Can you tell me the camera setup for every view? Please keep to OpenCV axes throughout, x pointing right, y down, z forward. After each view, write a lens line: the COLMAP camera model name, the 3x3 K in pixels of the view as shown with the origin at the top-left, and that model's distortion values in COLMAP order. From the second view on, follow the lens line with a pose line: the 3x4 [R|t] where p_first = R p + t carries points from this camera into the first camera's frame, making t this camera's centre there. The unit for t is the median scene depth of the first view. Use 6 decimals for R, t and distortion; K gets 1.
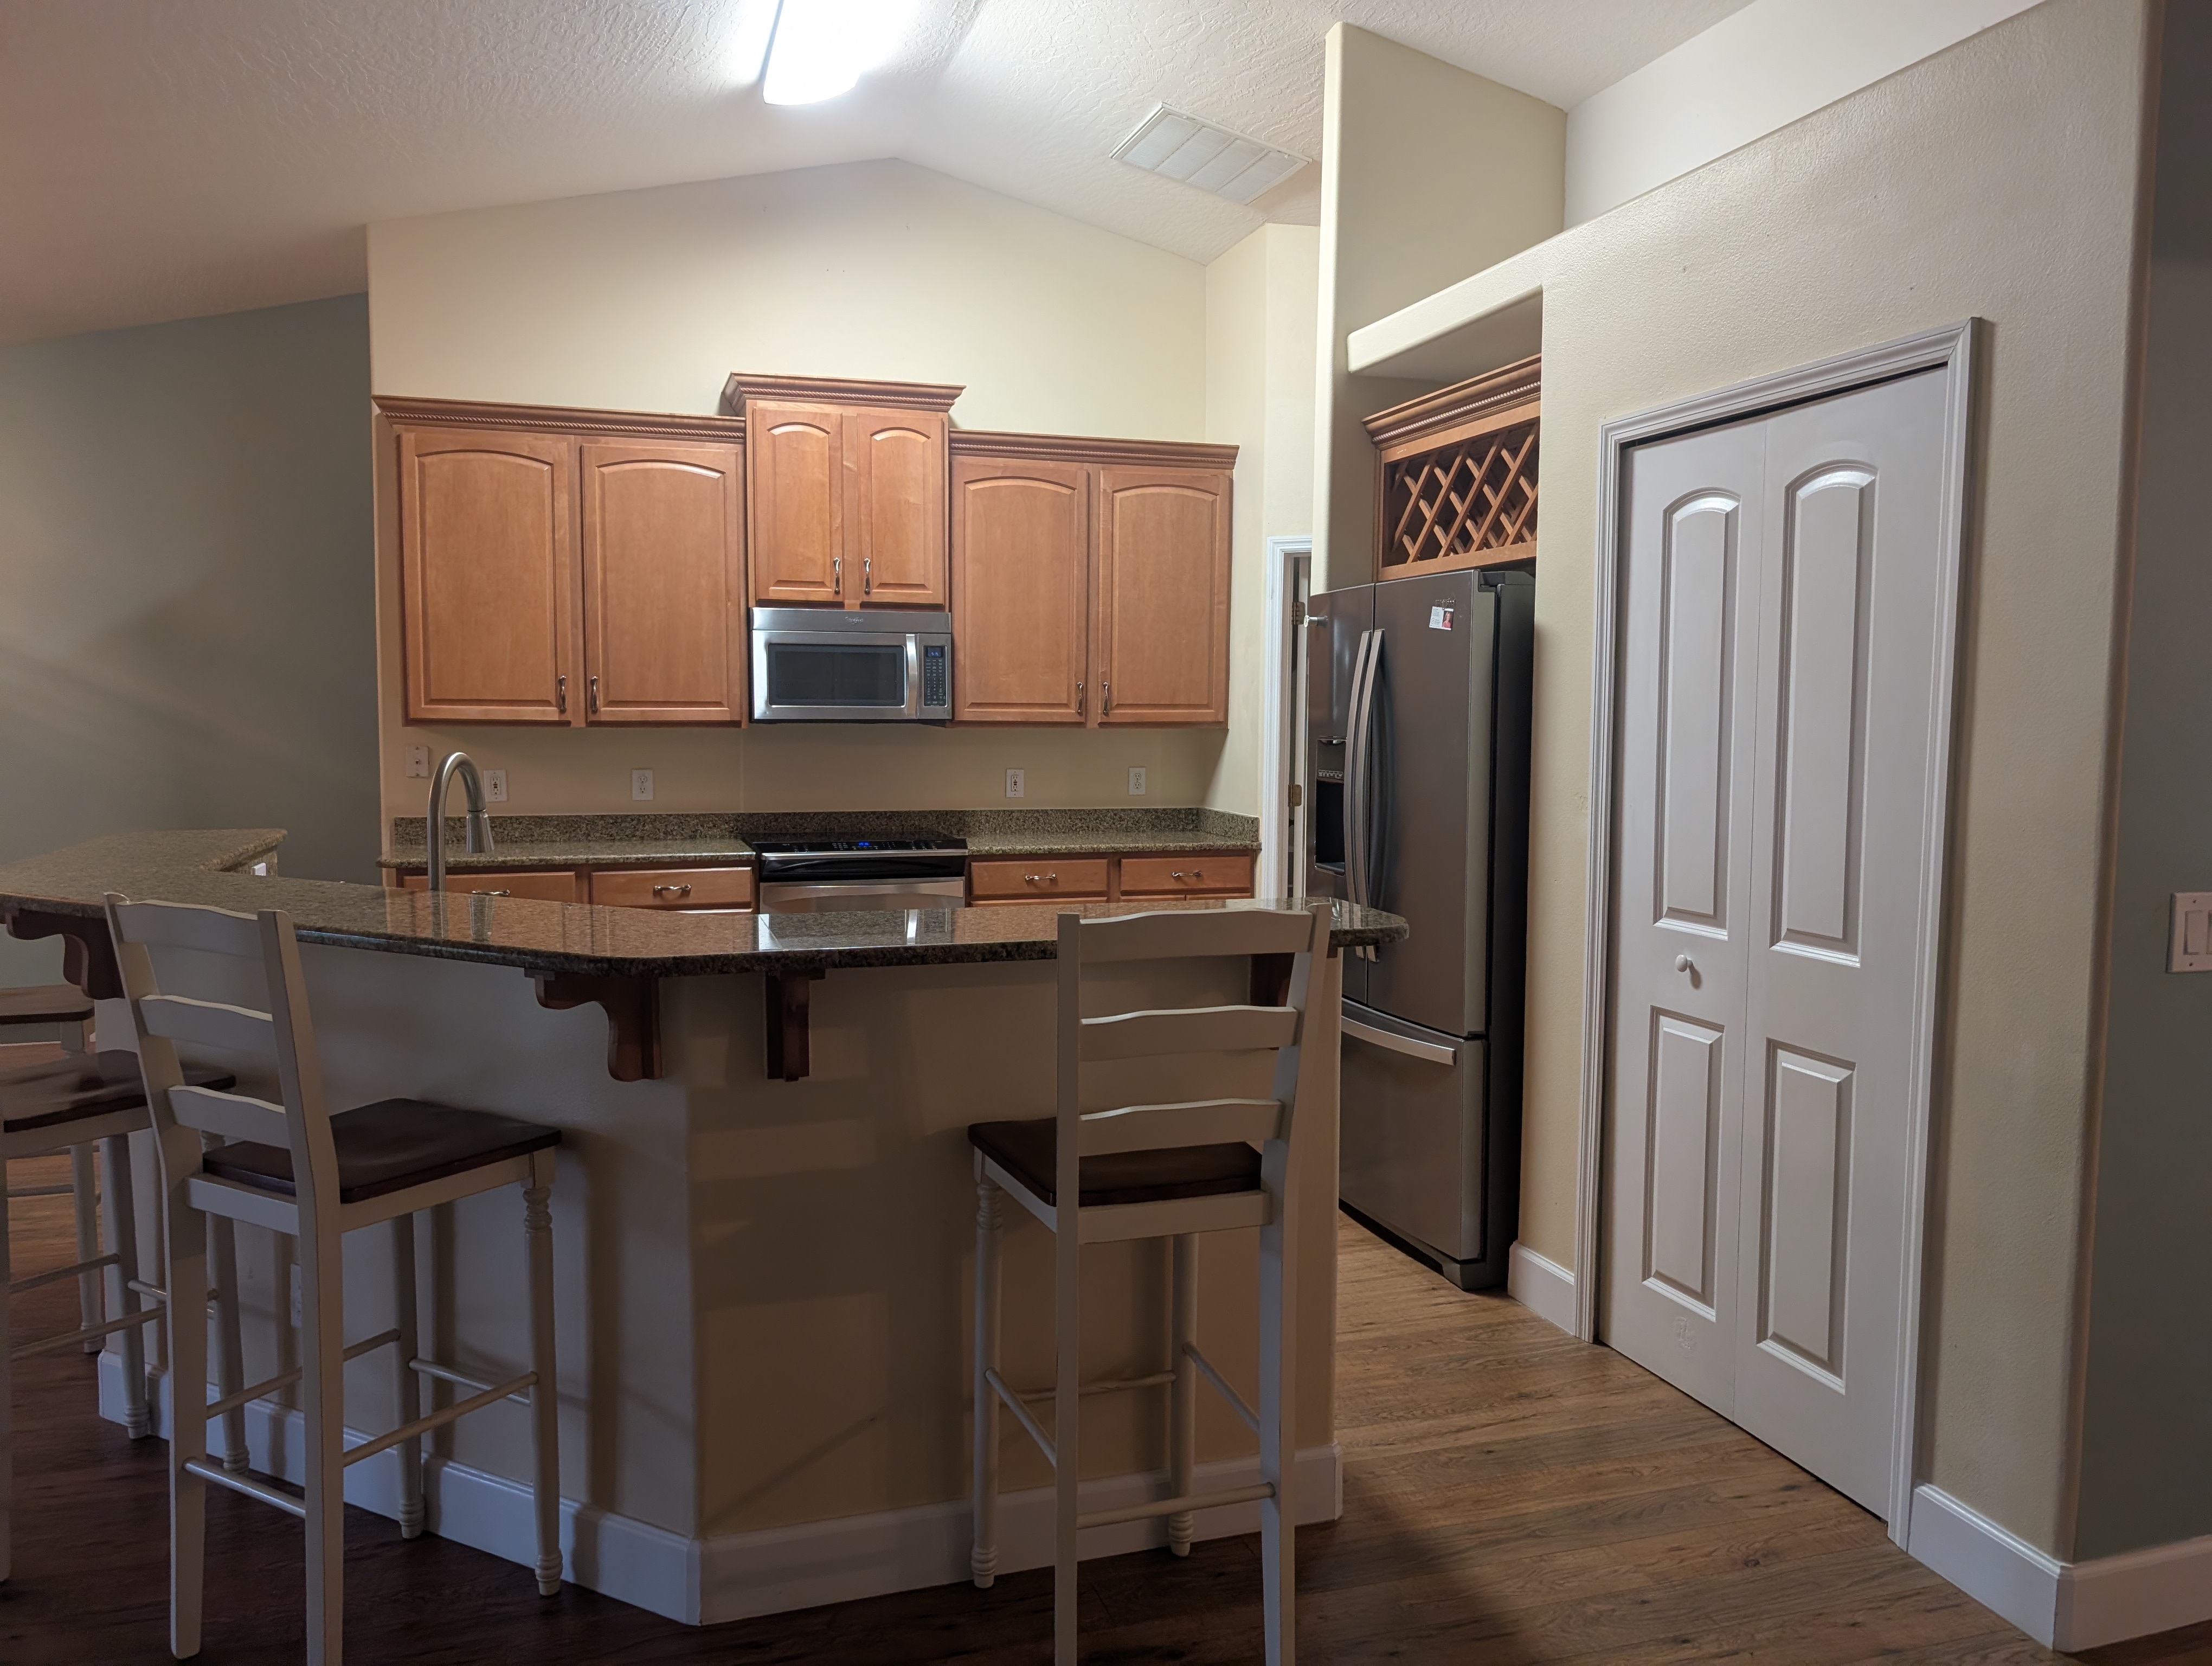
lens RADIAL K [[1600.6, 0, 1094.2], [0, 1600.6, 837.7], [0, 0, 1]] dist [0.030183, -0.041886]
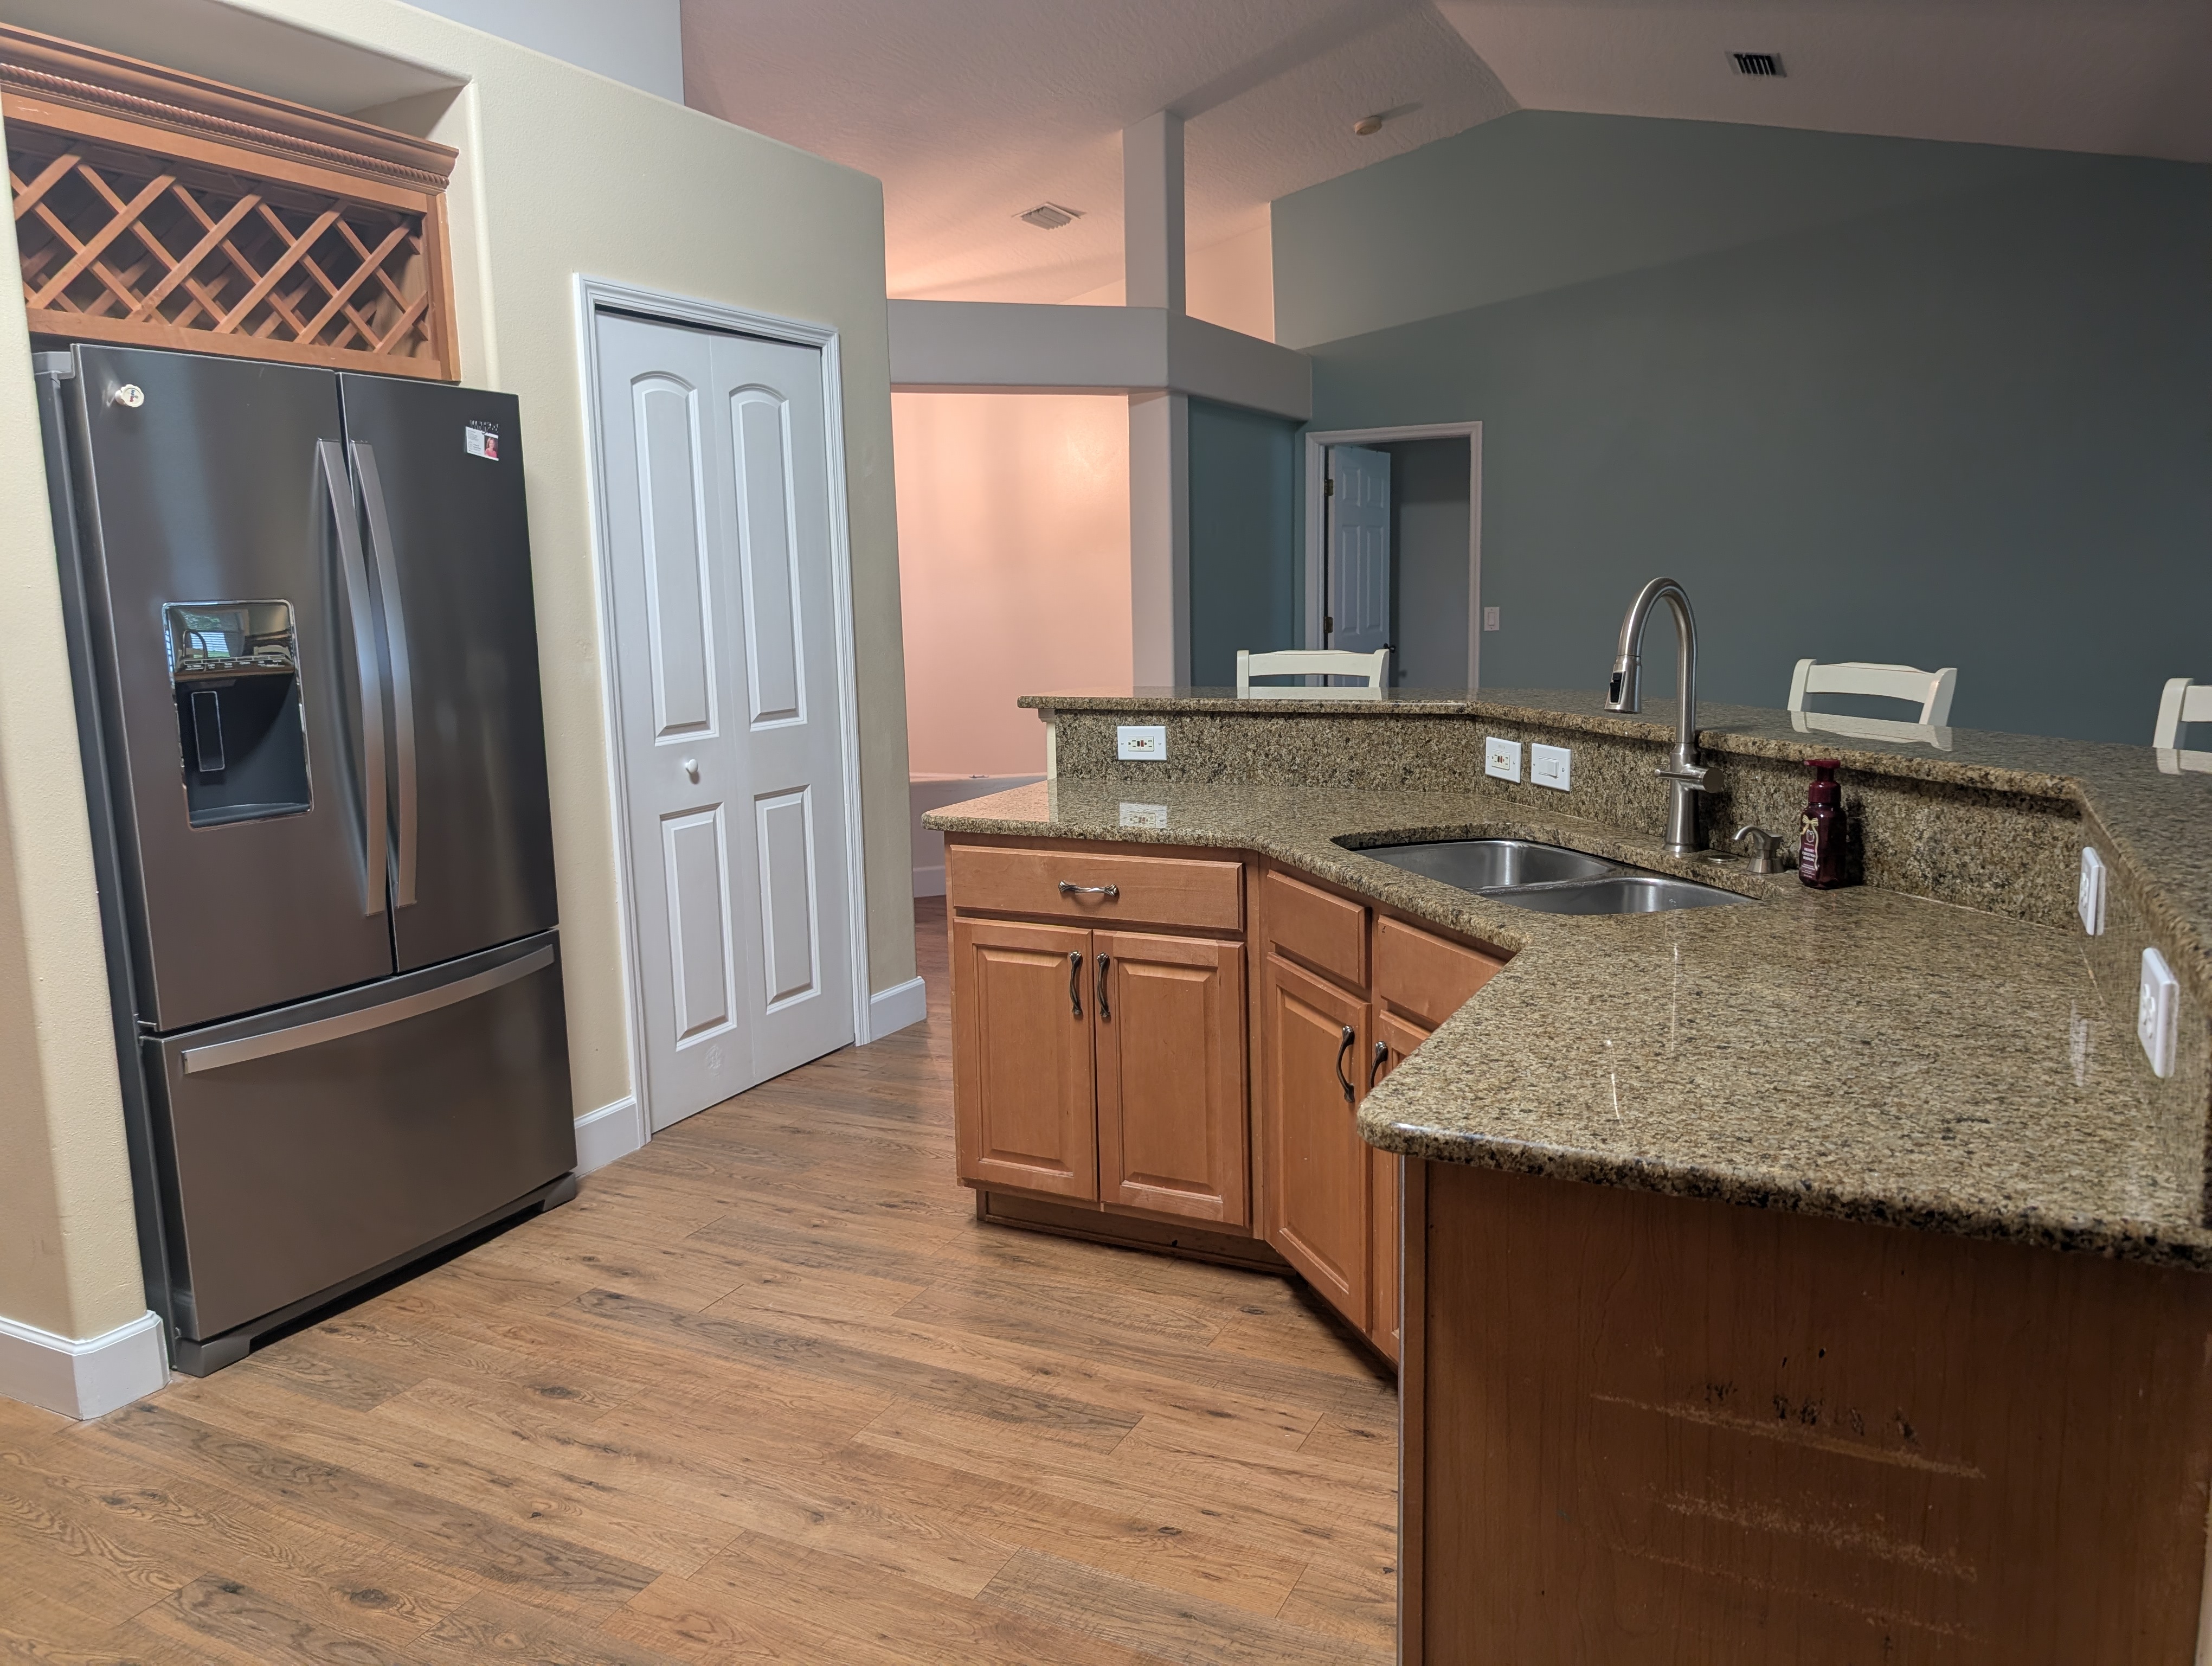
lens RADIAL K [[1600.6, 0, 1091.3], [0, 1600.6, 820.9], [0, 0, 1]] dist [0.030183, -0.041886]
pose [[-0.712779, -0.095814, 0.694814, -0.391123], [0.075061, 0.974516, 0.211386, -0.064934], [-0.697361, 0.202825, -0.687422, 0.907293]]
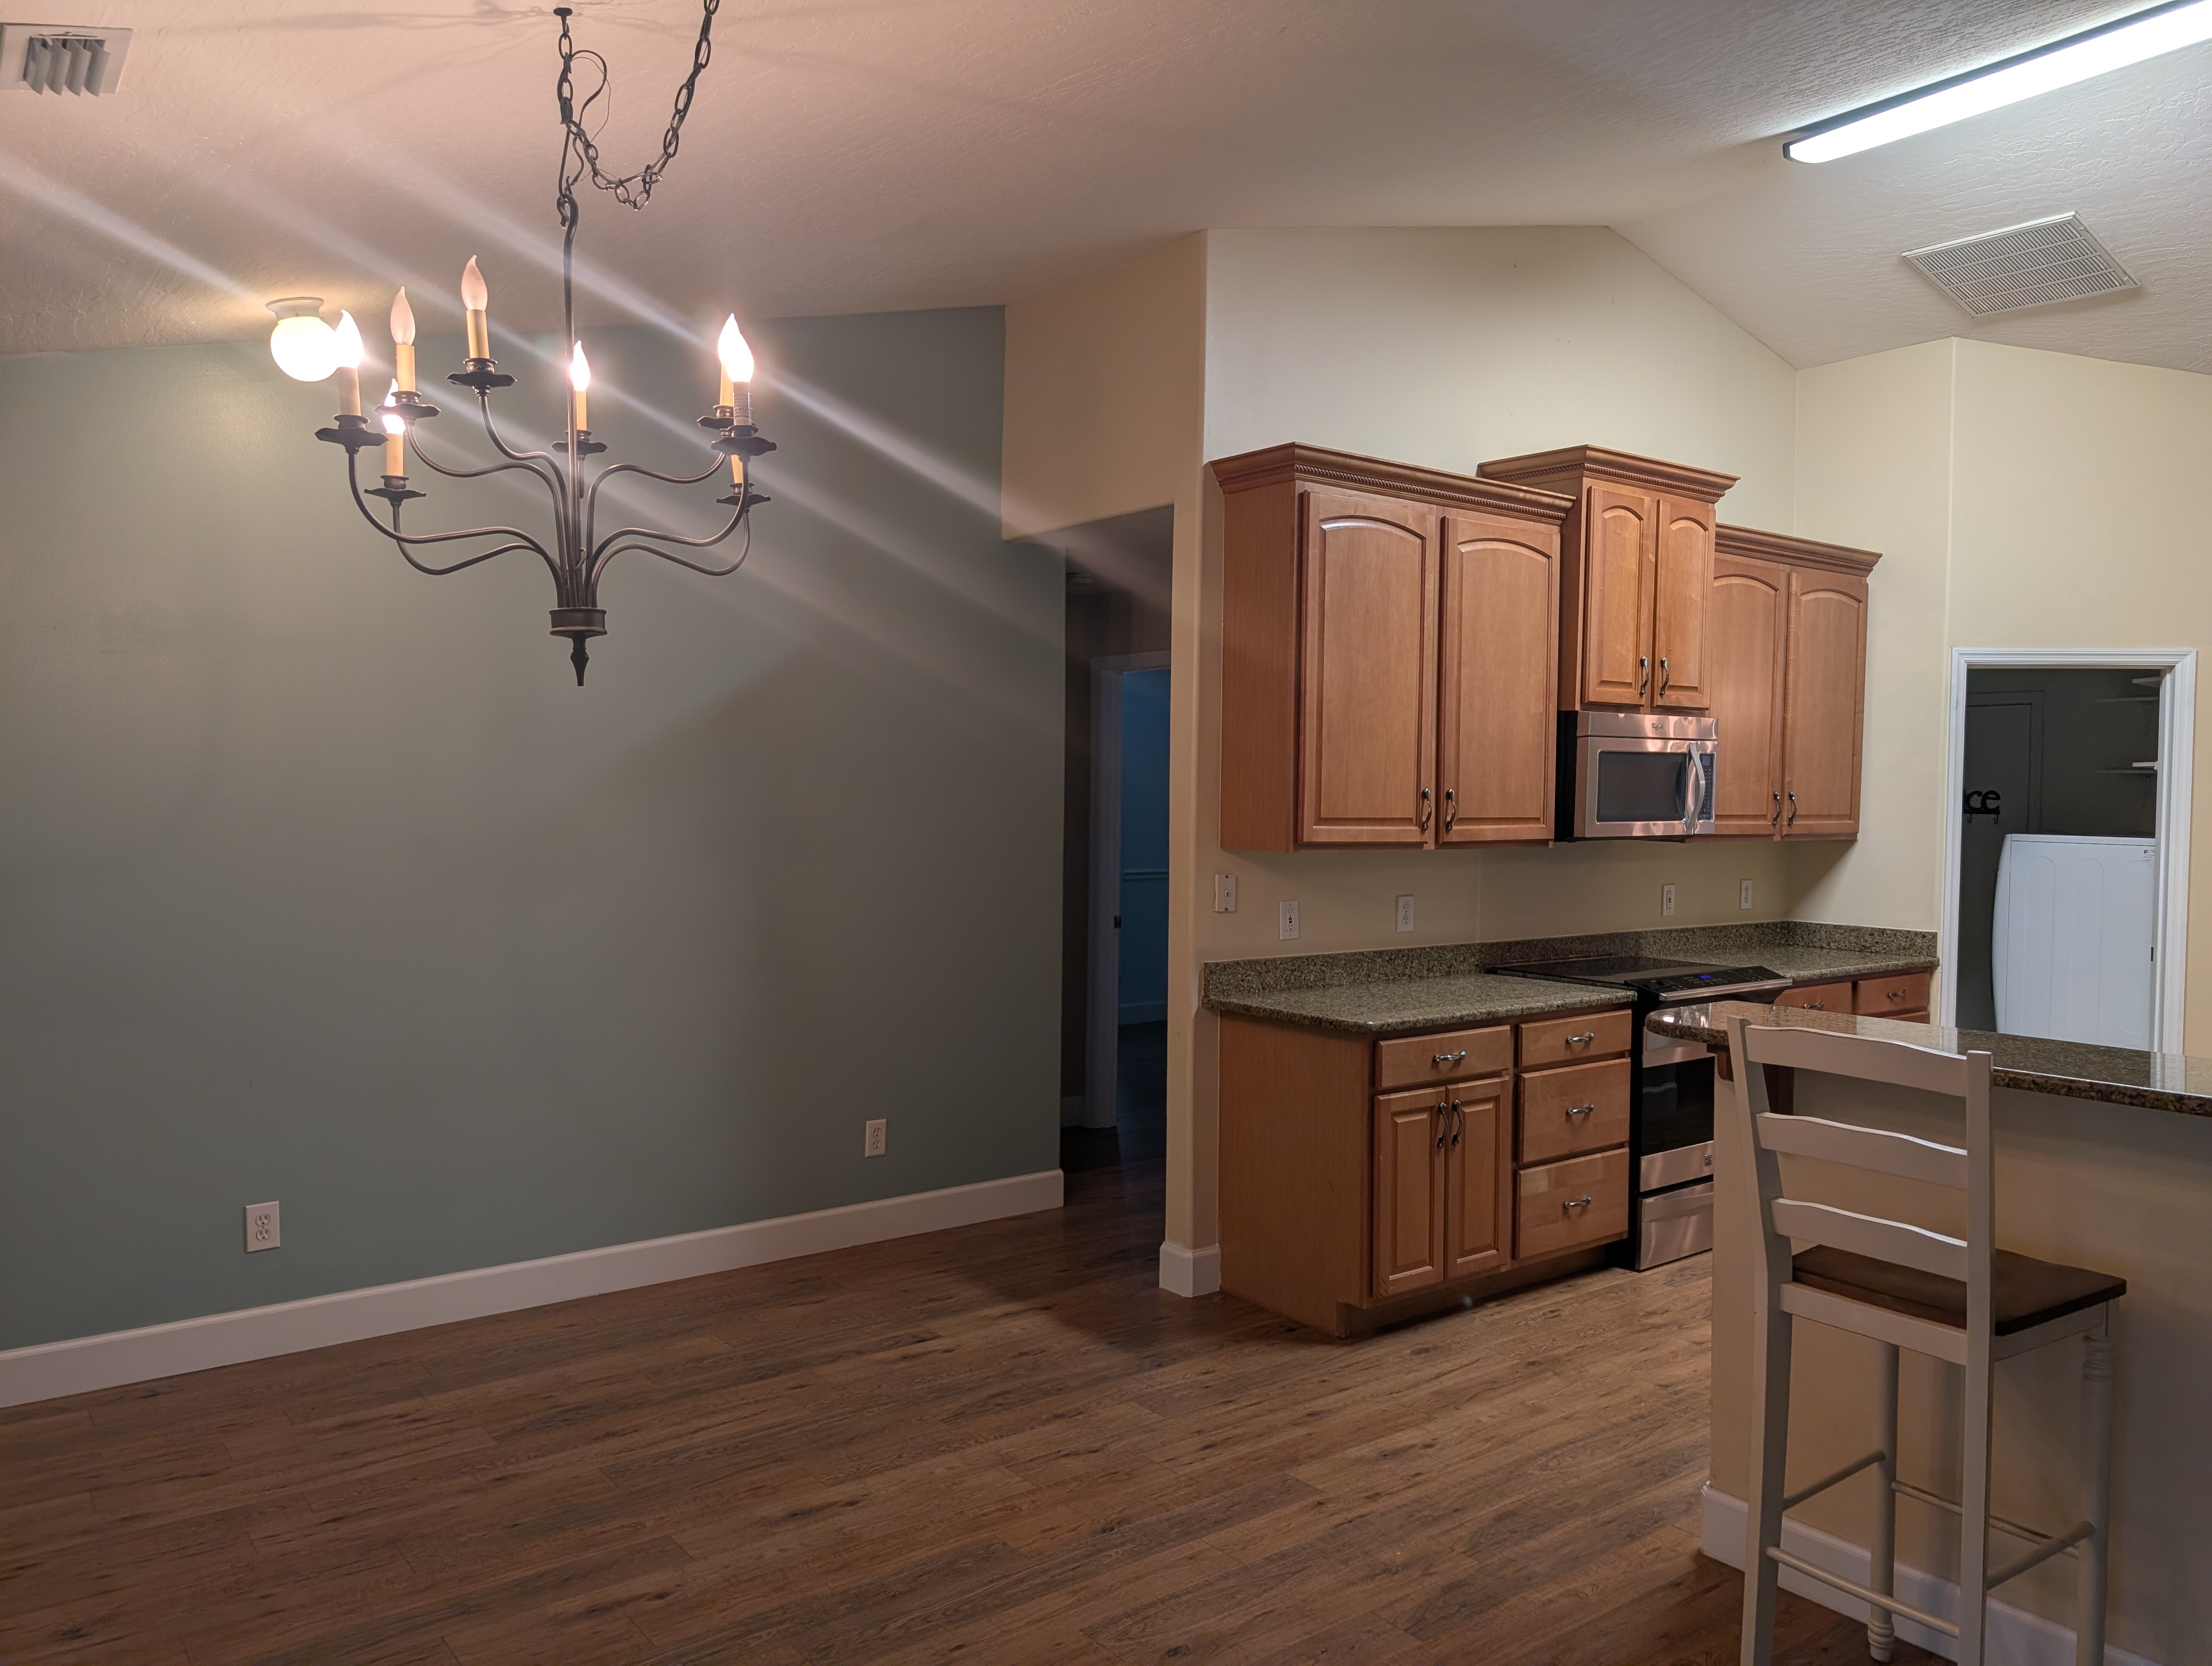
lens RADIAL K [[1600.6, 0, 1121.5], [0, 1600.6, 836.8], [0, 0, 1]] dist [0.030183, -0.041886]
pose [[0.937347, -0.006803, 0.348331, -0.749882], [0.023873, 0.998714, -0.044736, -0.041199], [-0.347578, 0.050249, 0.936304, 0.267949]]
